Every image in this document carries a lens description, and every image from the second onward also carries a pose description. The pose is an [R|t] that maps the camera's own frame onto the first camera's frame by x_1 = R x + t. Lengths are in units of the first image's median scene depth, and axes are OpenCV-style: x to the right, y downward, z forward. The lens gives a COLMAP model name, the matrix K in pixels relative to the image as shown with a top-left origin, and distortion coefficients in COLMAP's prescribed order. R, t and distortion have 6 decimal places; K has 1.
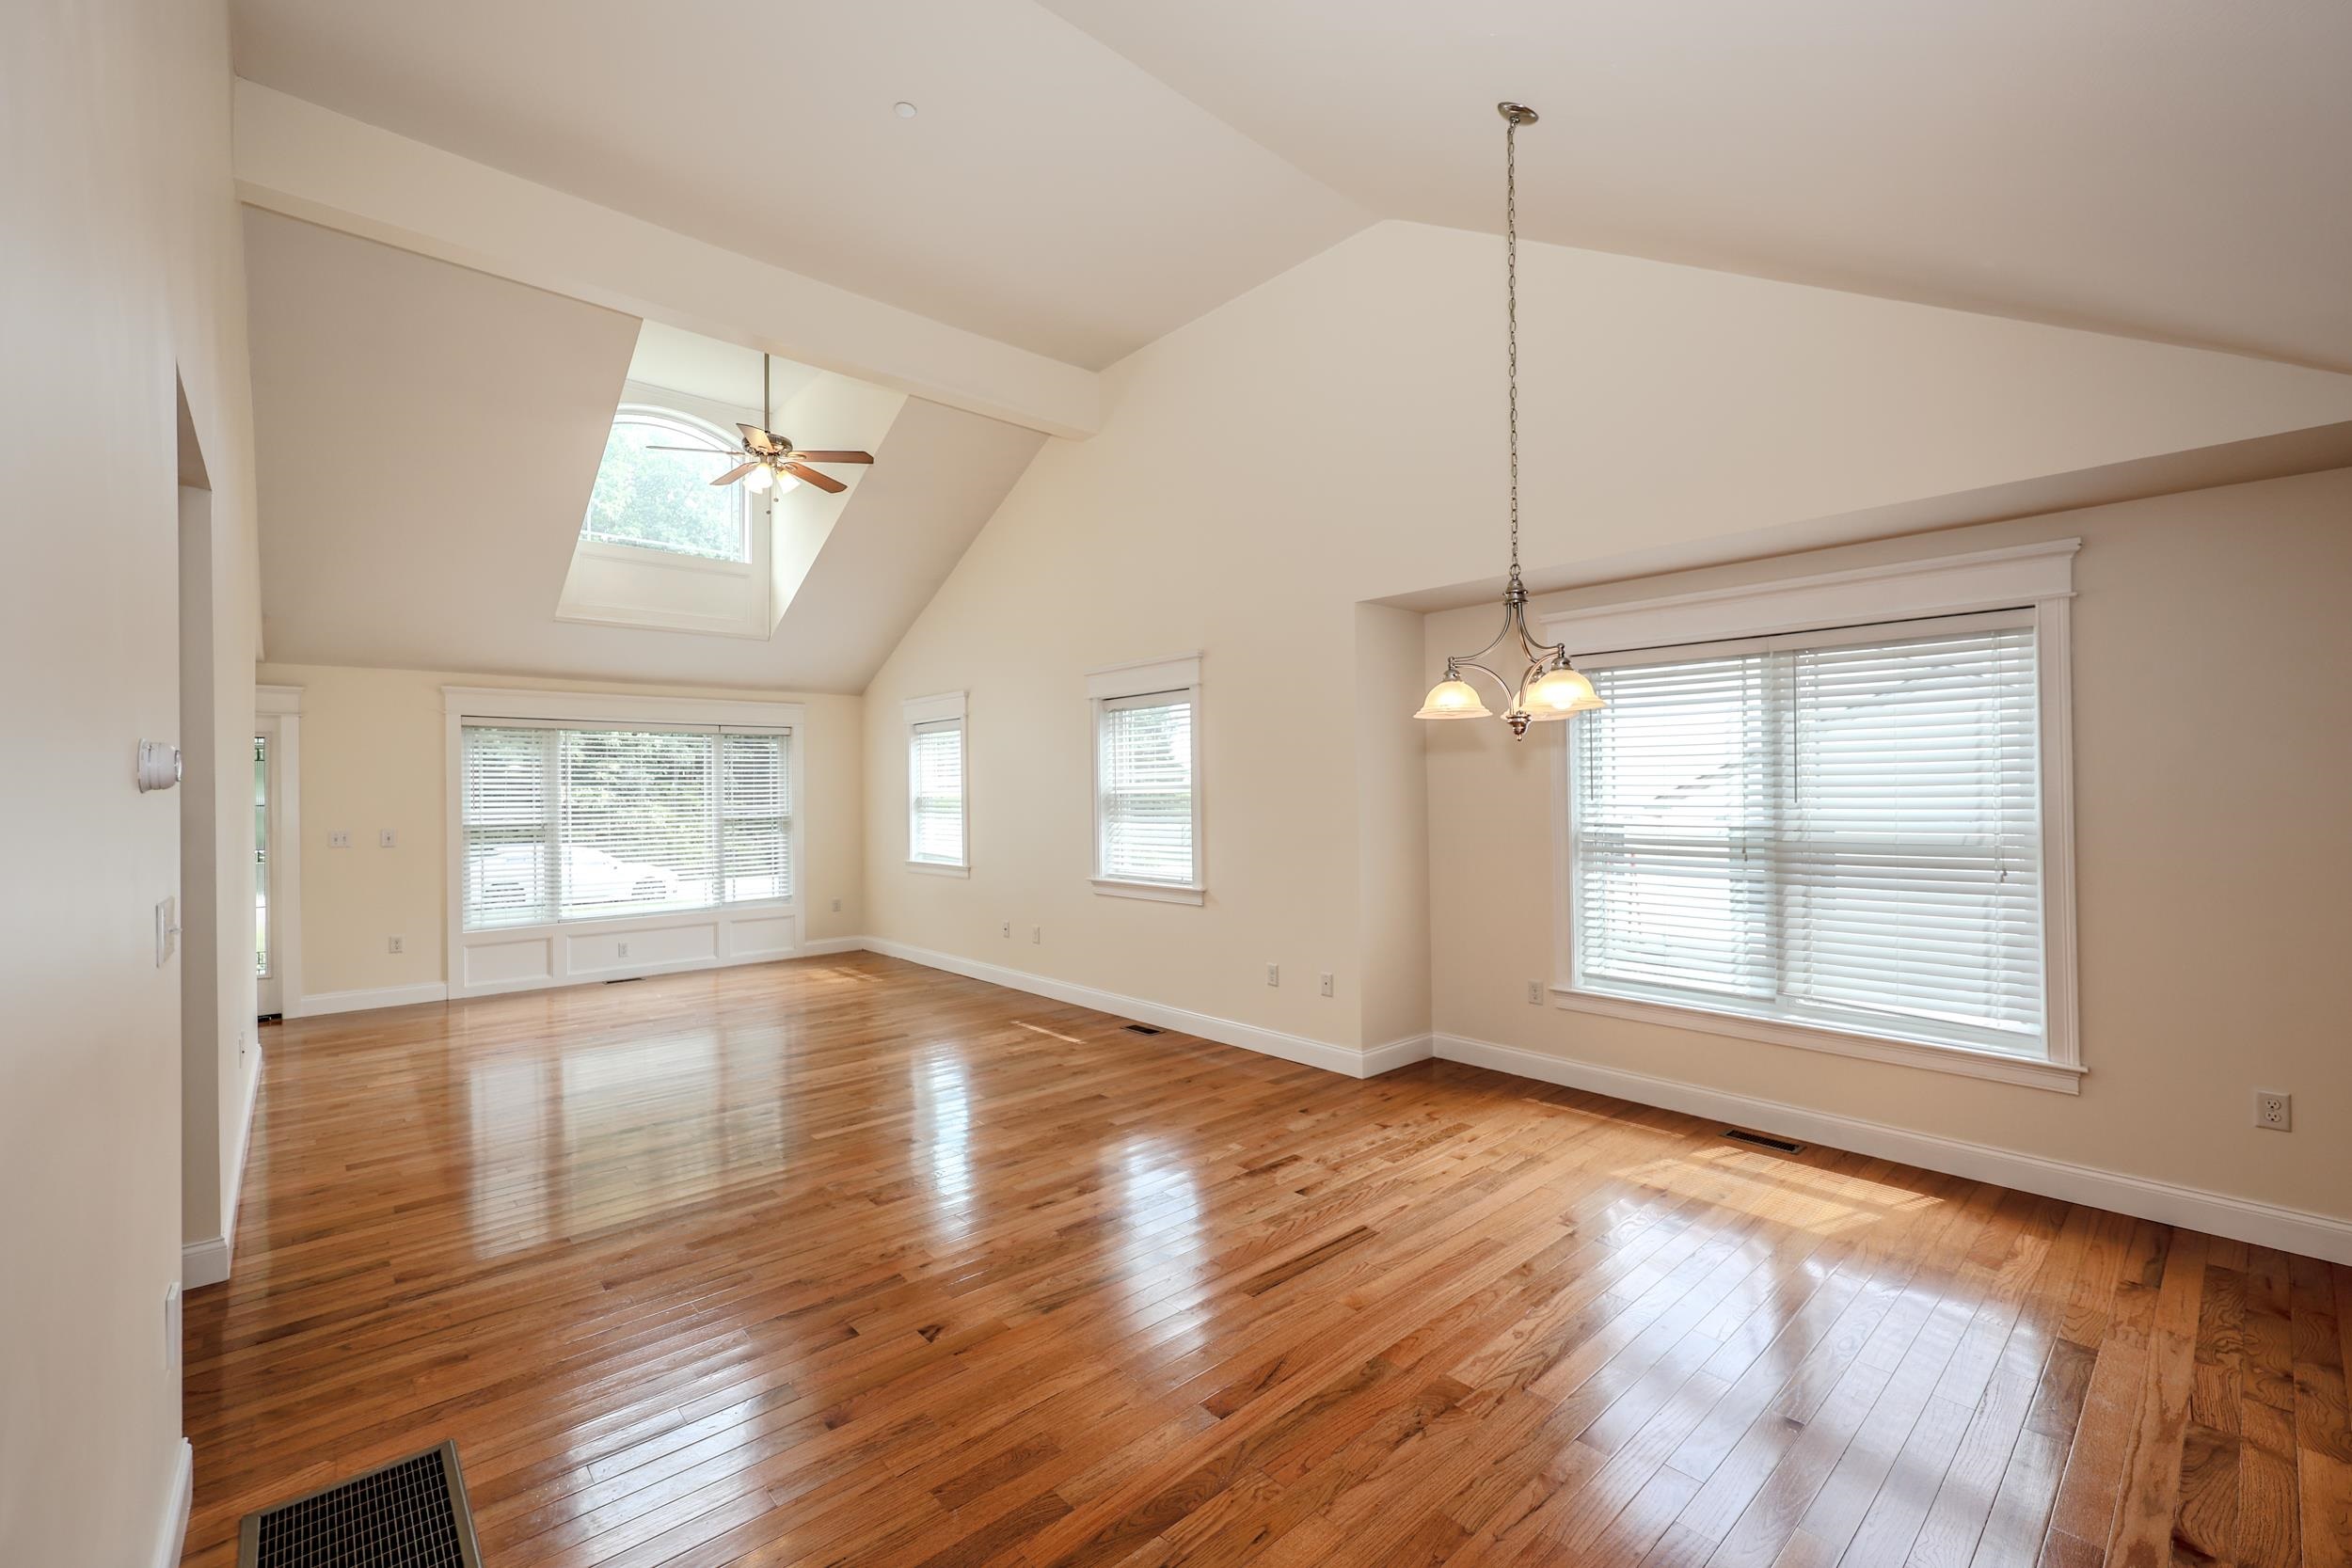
lens RADIAL K [[966.8, 0, 1198.4], [0, 966.8, 792.7], [0, 0, 1]] dist [0.001326, 0.000706]
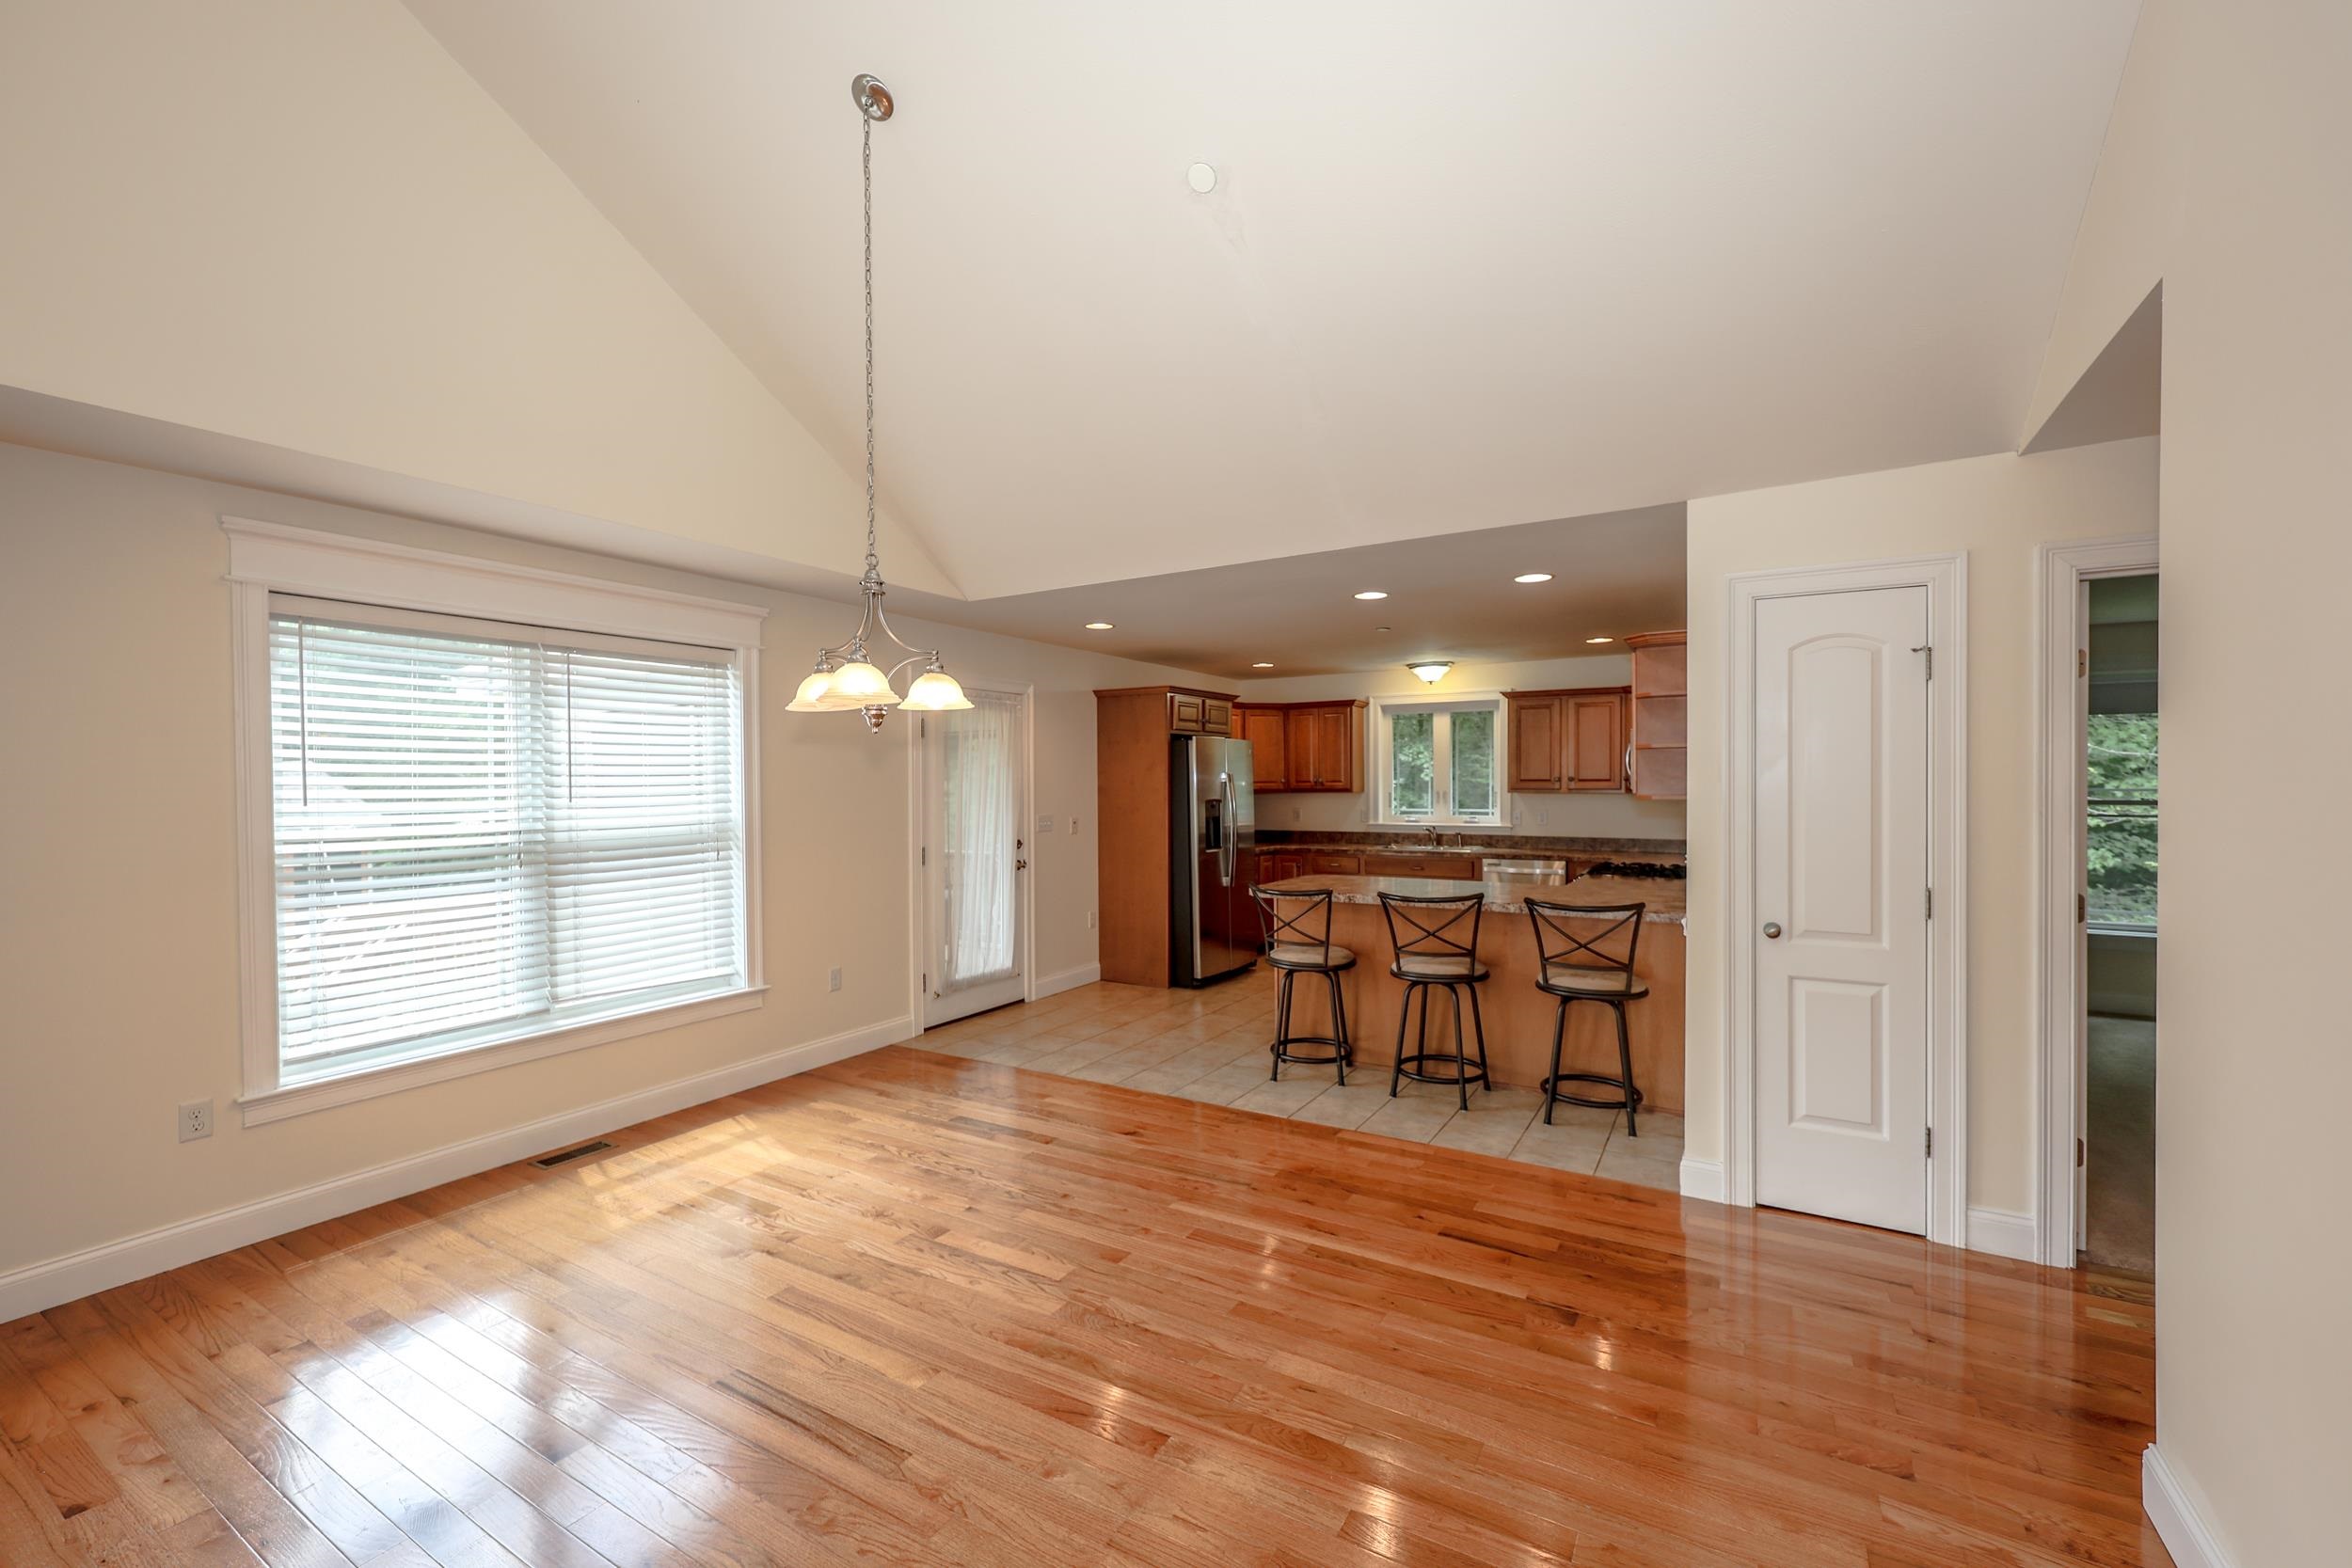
lens RADIAL K [[966.8, 0, 1176.6], [0, 966.8, 786.4], [0, 0, 1]] dist [0.001326, 0.000706]
pose [[-0.277487, -0.006688, 0.960706, -0.520644], [0.001902, 0.999970, 0.007511, -0.012972], [-0.960728, 0.003911, -0.277466, 0.704603]]
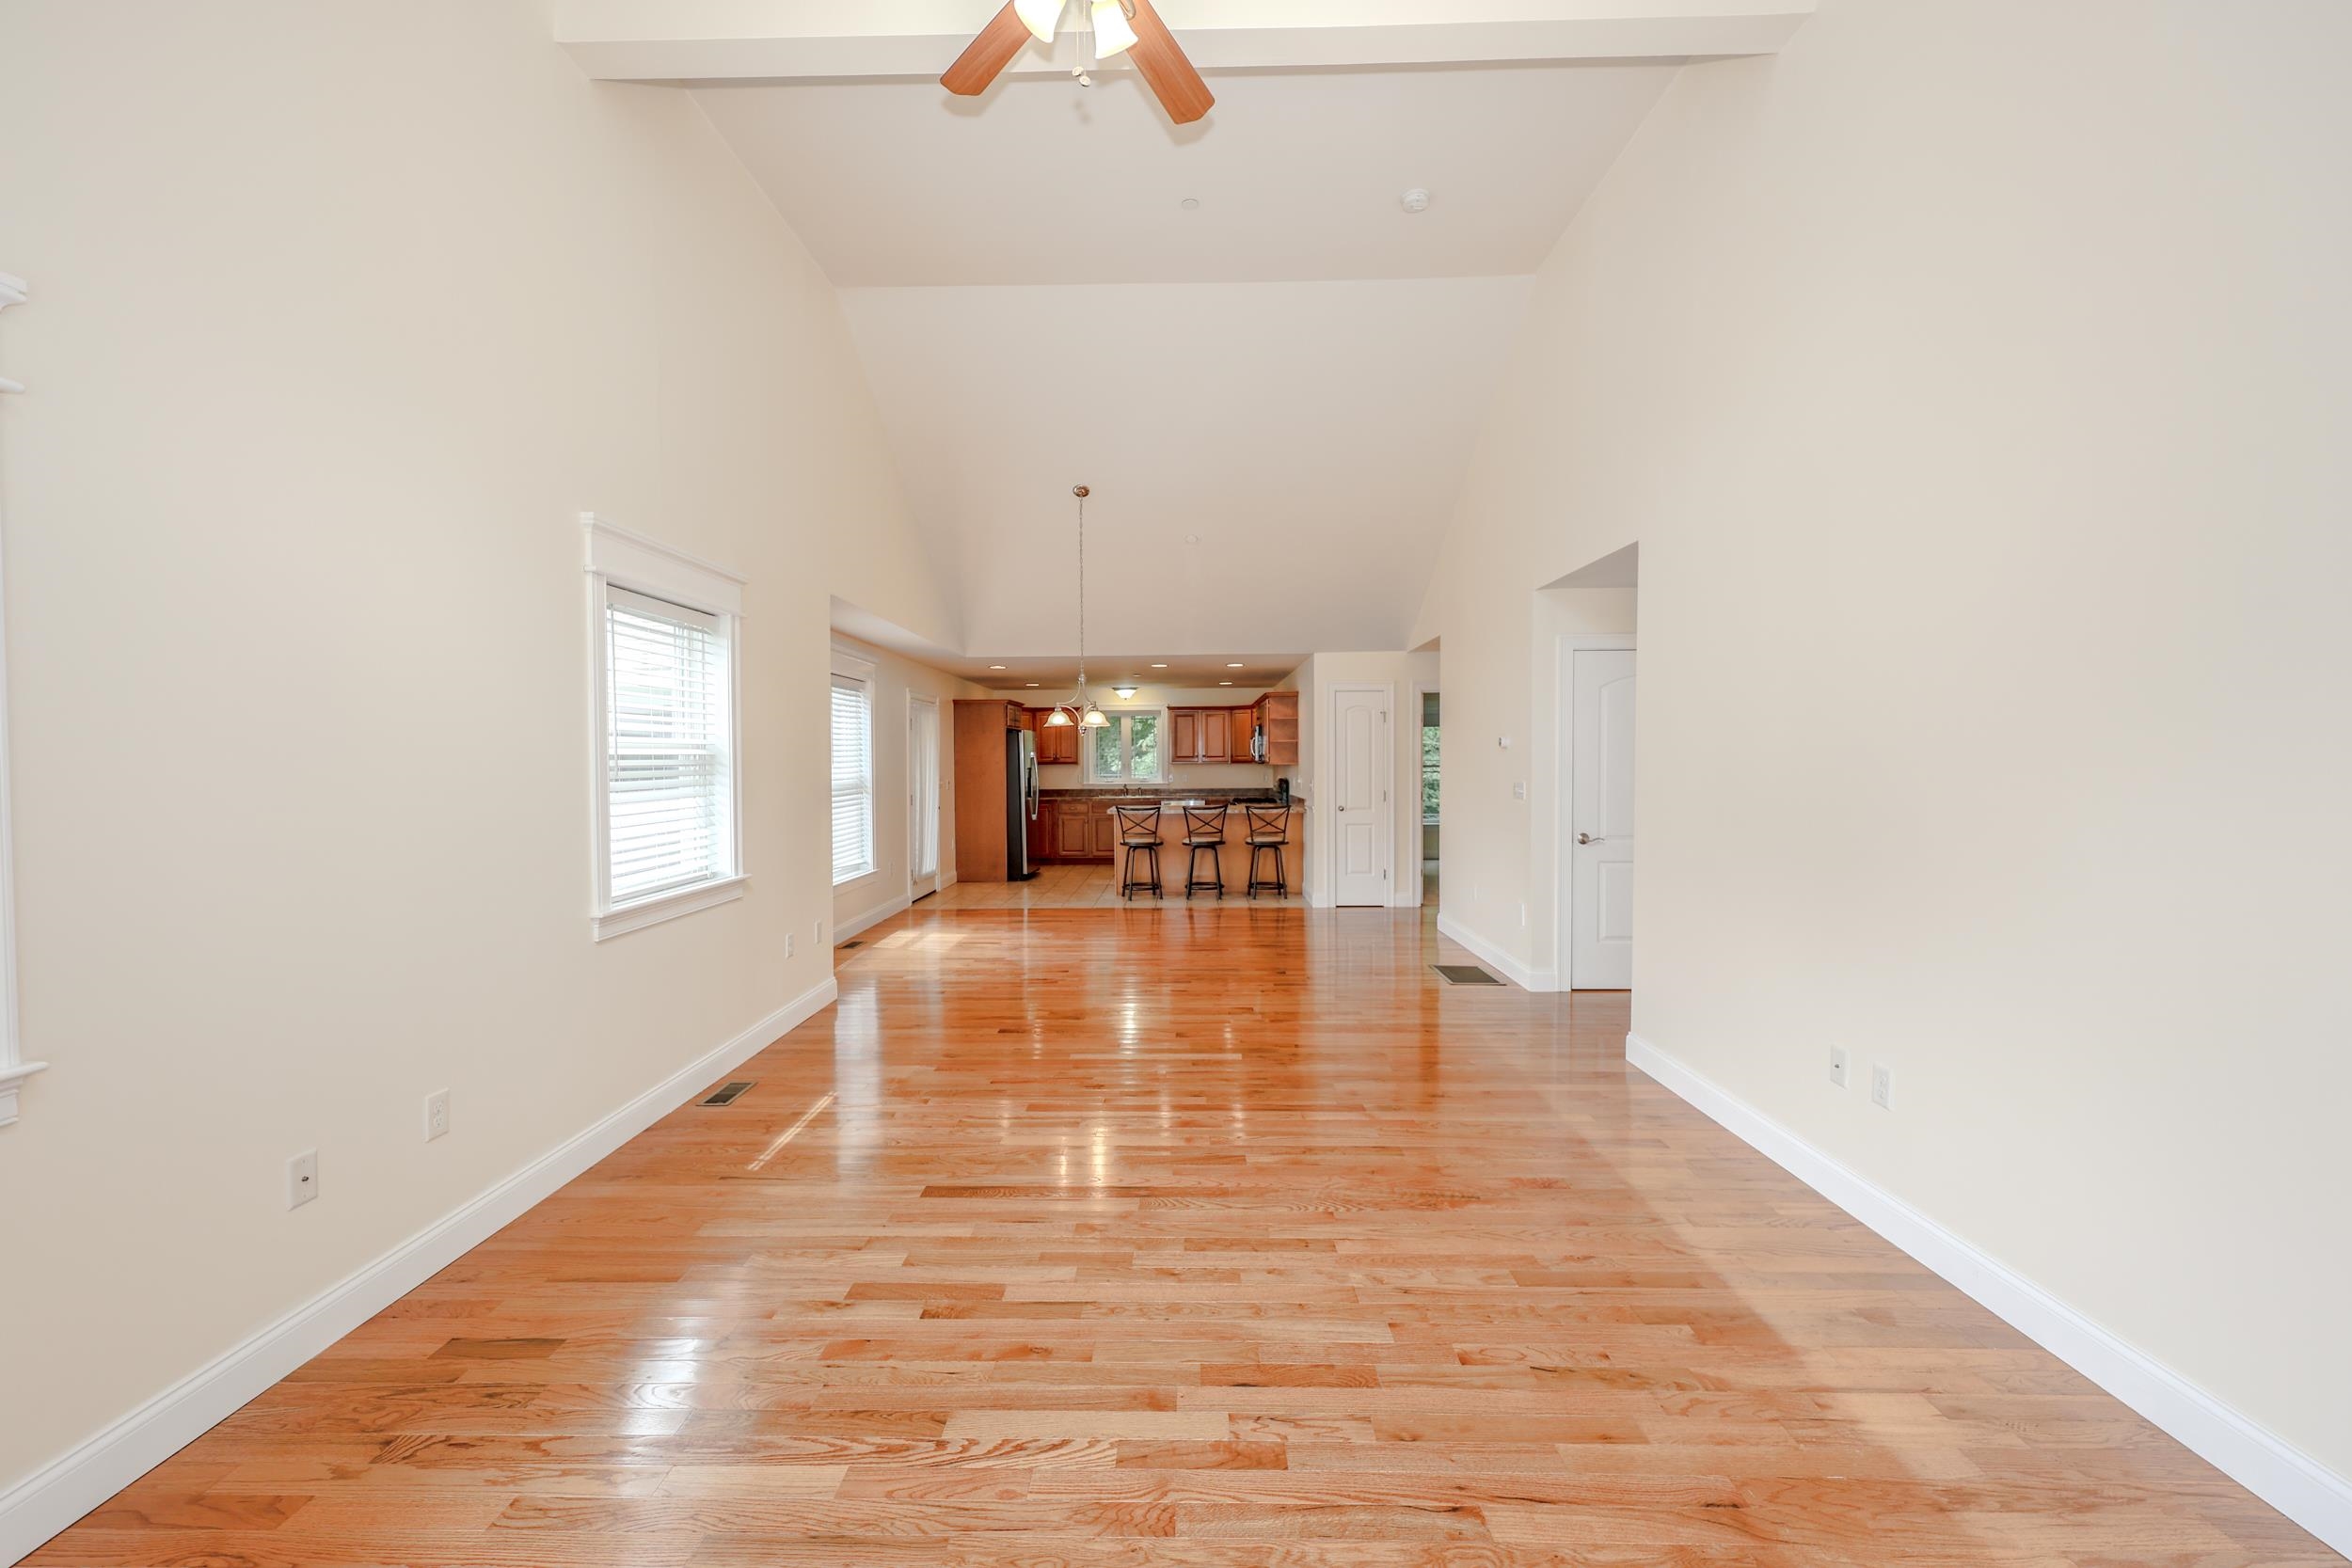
lens RADIAL K [[966.8, 0, 1176.8], [0, 966.8, 779.7], [0, 0, 1]] dist [0.001326, 0.000706]
pose [[-0.716282, -0.015538, 0.697637, -1.226871], [0.001819, 0.999707, 0.024133, -0.010173], [-0.697808, 0.018555, -0.716044, 1.956268]]
